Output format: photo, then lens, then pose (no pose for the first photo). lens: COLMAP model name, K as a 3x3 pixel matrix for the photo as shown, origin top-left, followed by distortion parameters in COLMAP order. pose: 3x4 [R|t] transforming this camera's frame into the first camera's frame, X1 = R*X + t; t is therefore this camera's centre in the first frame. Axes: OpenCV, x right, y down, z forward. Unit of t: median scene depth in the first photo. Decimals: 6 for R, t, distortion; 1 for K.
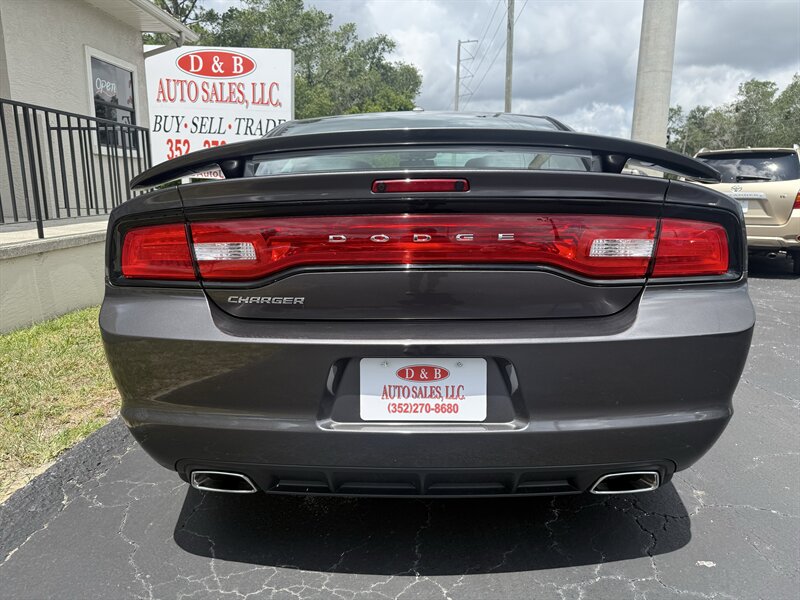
lens RADIAL K [[569.7, 0, 401.9], [0, 569.7, 311.9], [0, 0, 1]] dist [-0.005392, -0.005399]
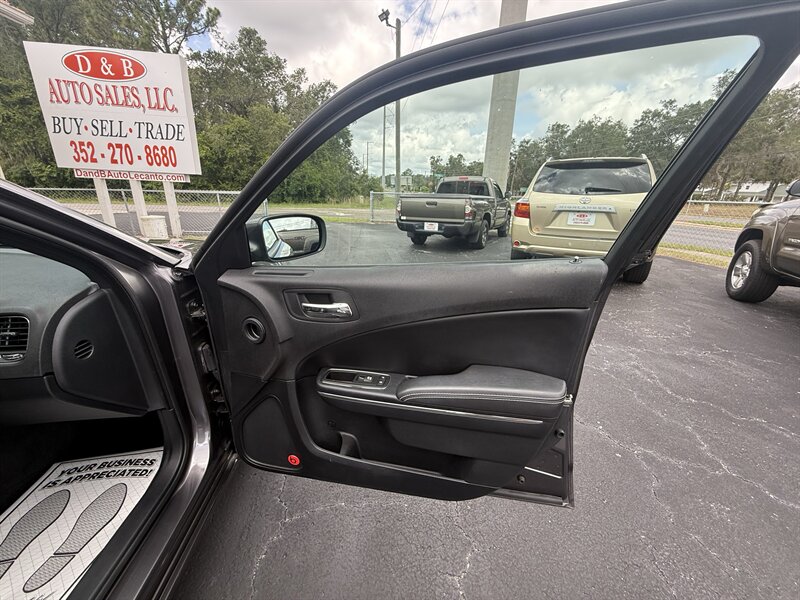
lens RADIAL K [[317.9, 0, 396.1], [0, 317.9, 302.6], [0, 0, 1]] dist [-0.002574, -0.000275]
pose [[0.993270, -0.026815, 0.112676, 0.128237], [0.011131, 0.990428, 0.137584, -0.077581], [-0.115286, -0.135404, 0.984060, 0.303281]]
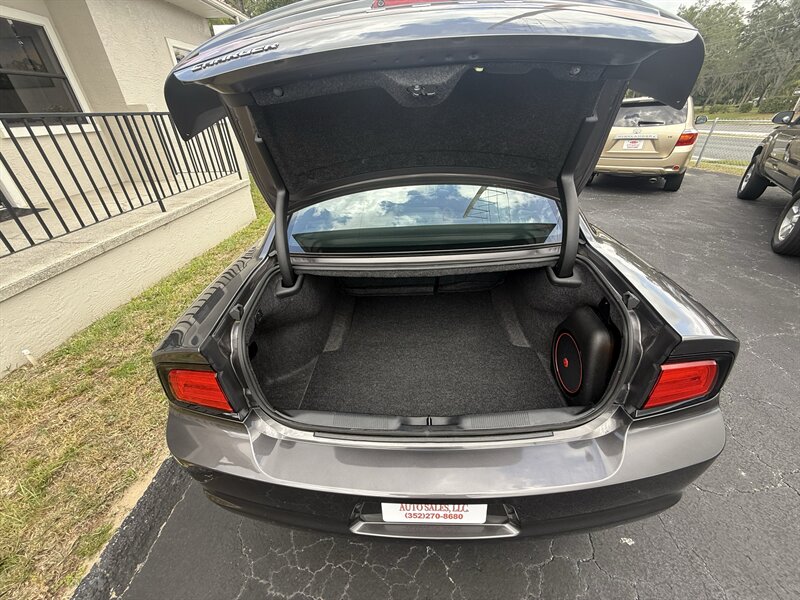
lens RADIAL K [[317.9, 0, 396.1], [0, 317.9, 302.6], [0, 0, 1]] dist [-0.002574, -0.000275]
pose [[0.998742, -0.033780, -0.037063, -0.000433], [0.043903, 0.946158, 0.320713, -0.057791], [0.024234, -0.321937, 0.946451, 0.057846]]
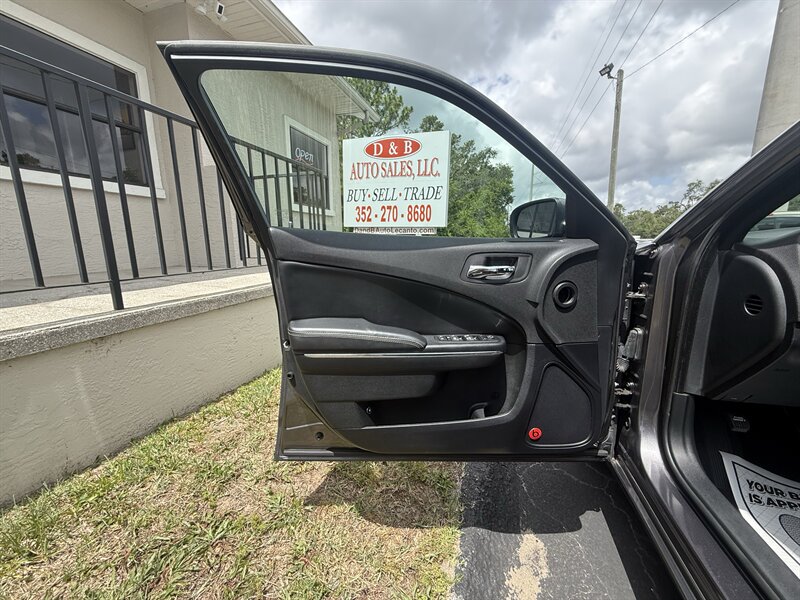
lens RADIAL K [[317.9, 0, 396.1], [0, 317.9, 302.6], [0, 0, 1]] dist [-0.002574, -0.000275]
pose [[0.960187, 0.029454, -0.277800, -0.099943], [-0.038024, 0.998951, -0.025512, -0.055202], [0.276757, 0.035059, 0.960300, 0.298496]]
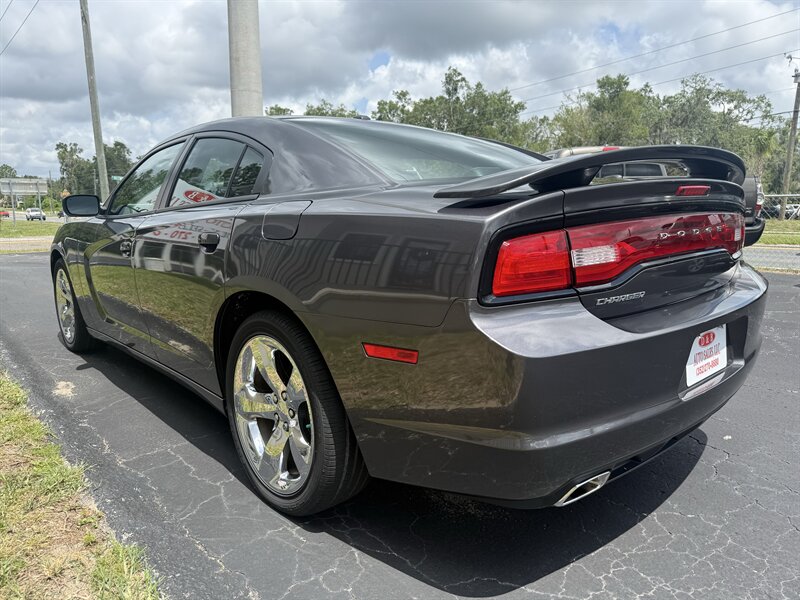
lens RADIAL K [[569.7, 0, 401.9], [0, 569.7, 311.9], [0, 0, 1]] dist [-0.005392, -0.005399]
pose [[0.726270, -0.131202, 0.674773, -0.153851], [0.145085, 0.988761, 0.036095, -0.011495], [-0.671924, 0.071685, 0.737143, 0.059966]]
